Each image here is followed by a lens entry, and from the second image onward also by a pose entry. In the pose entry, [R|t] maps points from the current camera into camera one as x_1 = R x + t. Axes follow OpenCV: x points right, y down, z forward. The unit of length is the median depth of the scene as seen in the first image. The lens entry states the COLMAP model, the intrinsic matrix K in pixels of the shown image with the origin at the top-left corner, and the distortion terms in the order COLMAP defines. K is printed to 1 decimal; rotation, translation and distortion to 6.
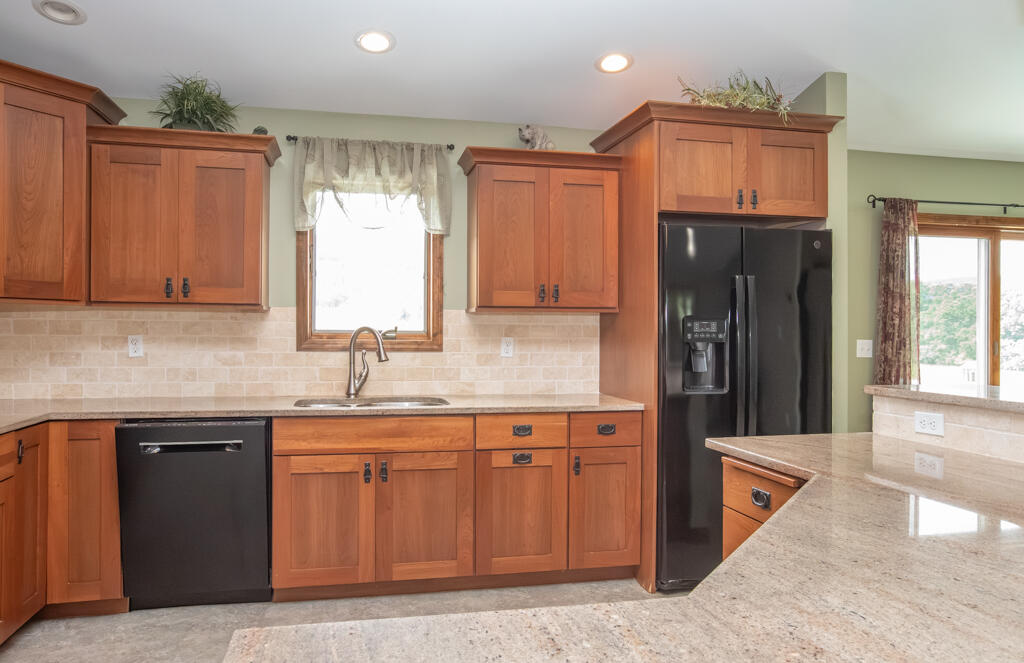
lens RADIAL K [[710.4, 0, 508.4], [0, 710.4, 329.2], [0, 0, 1]] dist [-0.017703, 0.005200]
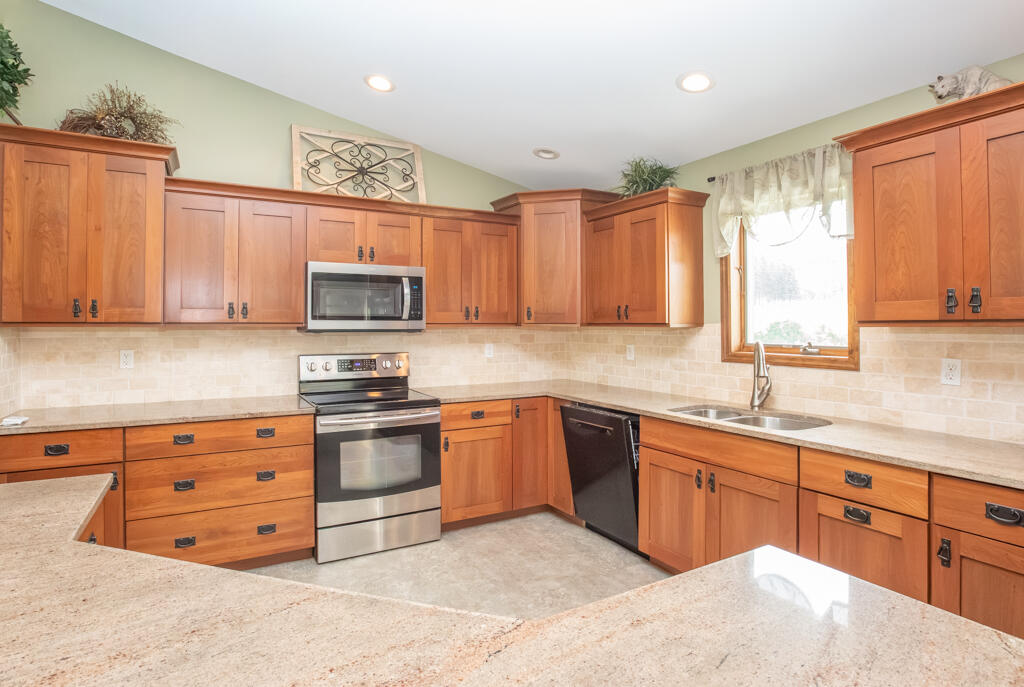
lens RADIAL K [[533.3, 0, 494.4], [0, 533.3, 323.3], [0, 0, 1]] dist [-0.049326, 0.011400]
pose [[0.281640, -0.010789, -0.959460, 0.425548], [0.004662, 0.999940, -0.009875, -0.025331], [0.959509, -0.001692, 0.281673, 0.411399]]
